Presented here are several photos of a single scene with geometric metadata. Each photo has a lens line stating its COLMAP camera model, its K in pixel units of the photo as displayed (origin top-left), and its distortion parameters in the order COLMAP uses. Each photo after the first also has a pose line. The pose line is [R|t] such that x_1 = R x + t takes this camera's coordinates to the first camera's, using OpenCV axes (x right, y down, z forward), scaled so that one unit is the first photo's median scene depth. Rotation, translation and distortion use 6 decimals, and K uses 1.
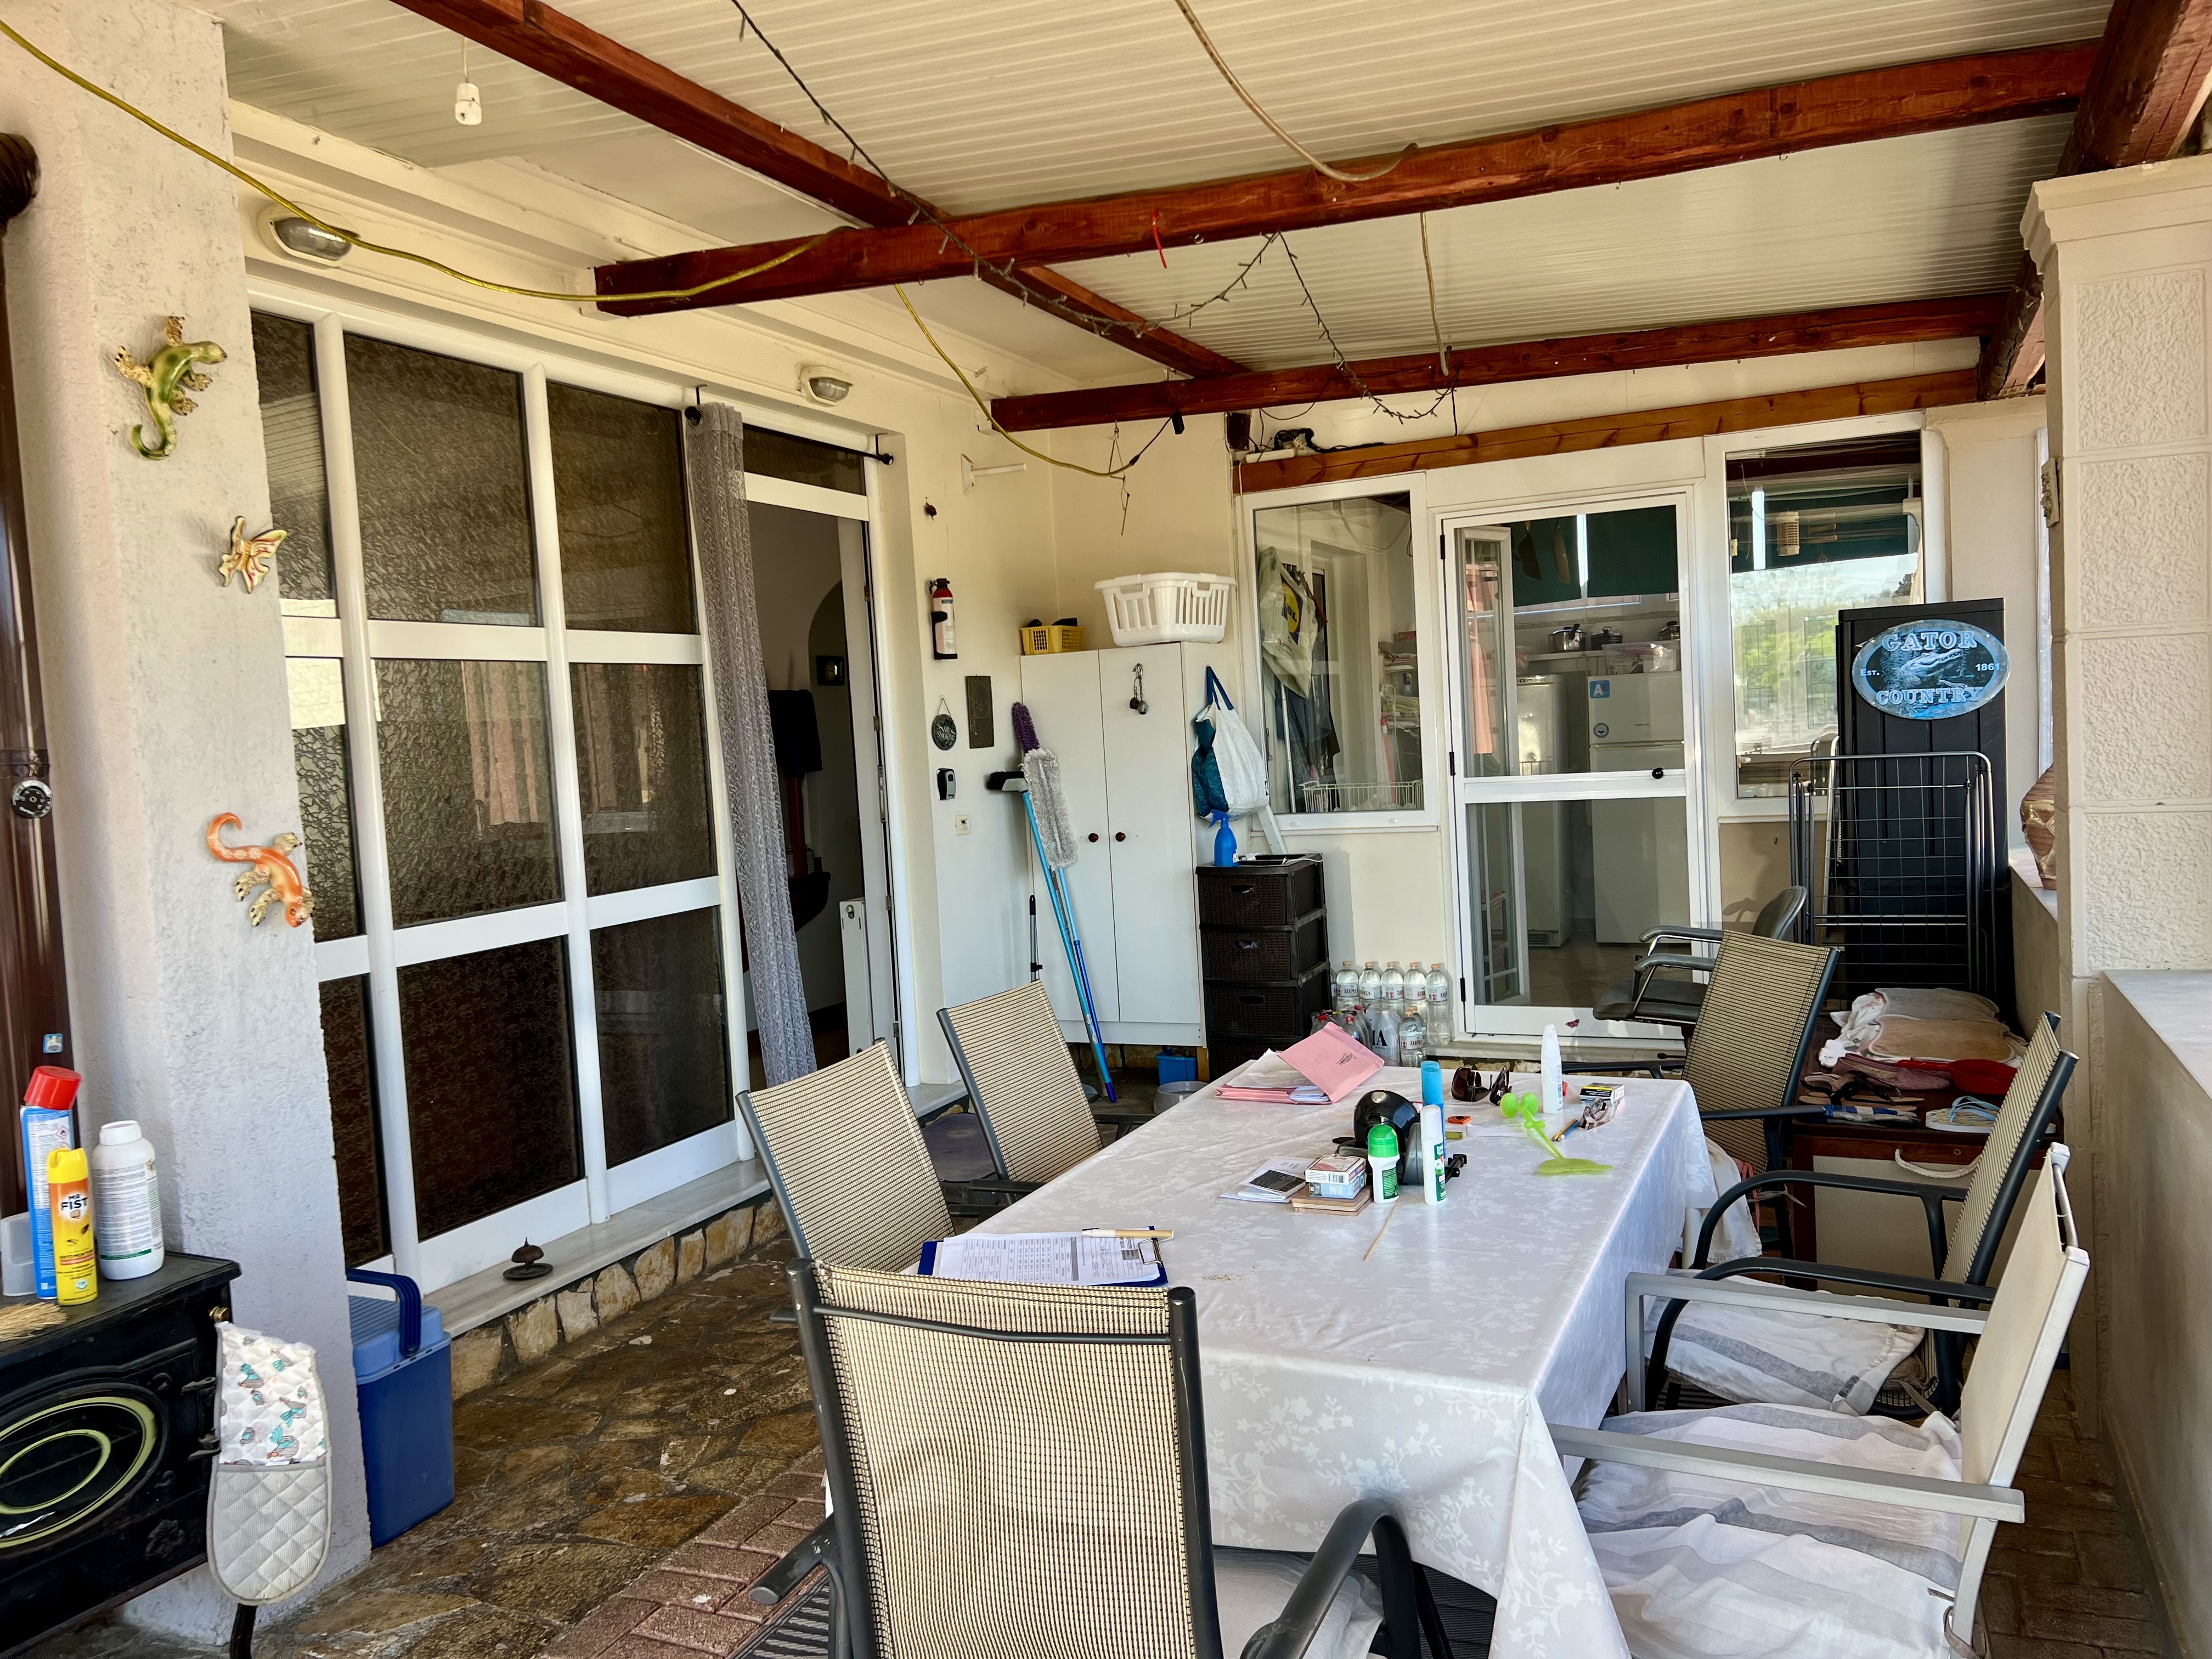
lens RADIAL K [[1648.2, 0, 1106.0], [0, 1648.2, 829.5], [0, 0, 1]] dist [0.053562, -0.070016]
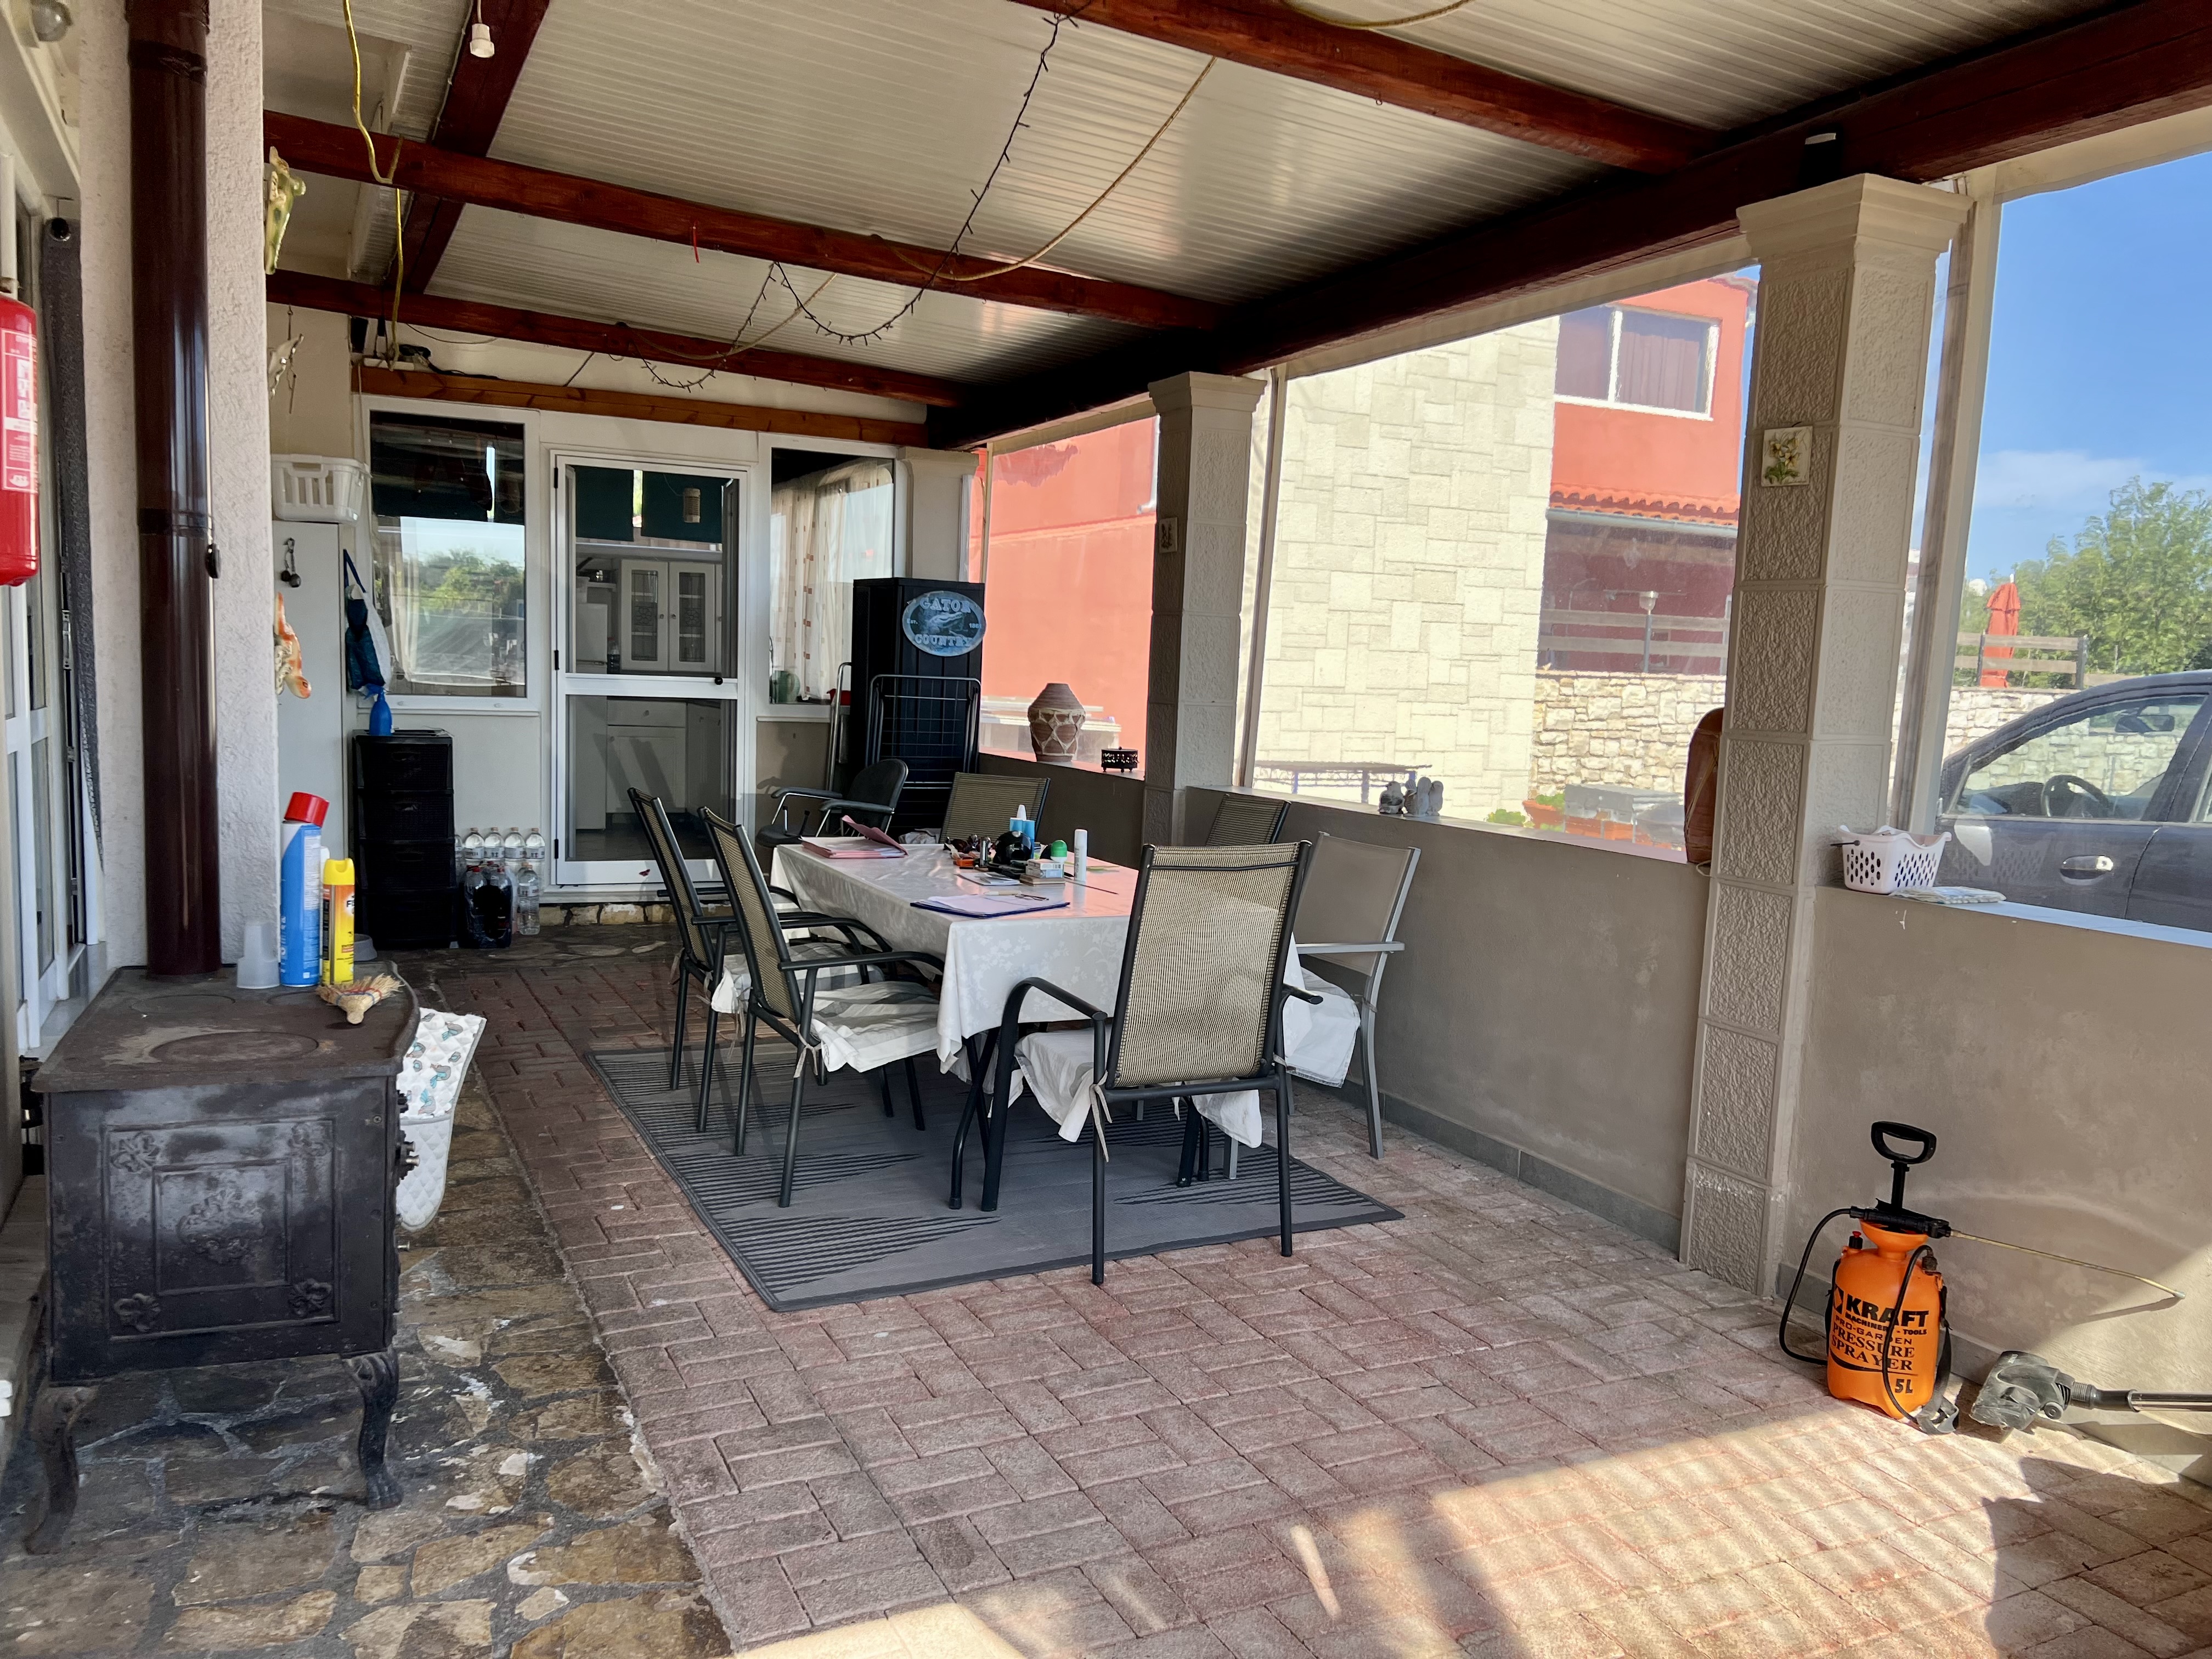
lens RADIAL K [[1651.4, 0, 1109.9], [0, 1651.4, 877.0], [0, 0, 1]] dist [0.007405, -0.060543]
pose [[0.619630, -0.013281, 0.784781, -0.499039], [-0.029821, 0.998737, 0.040448, 0.058666], [-0.784327, -0.048466, 0.618451, -0.069230]]
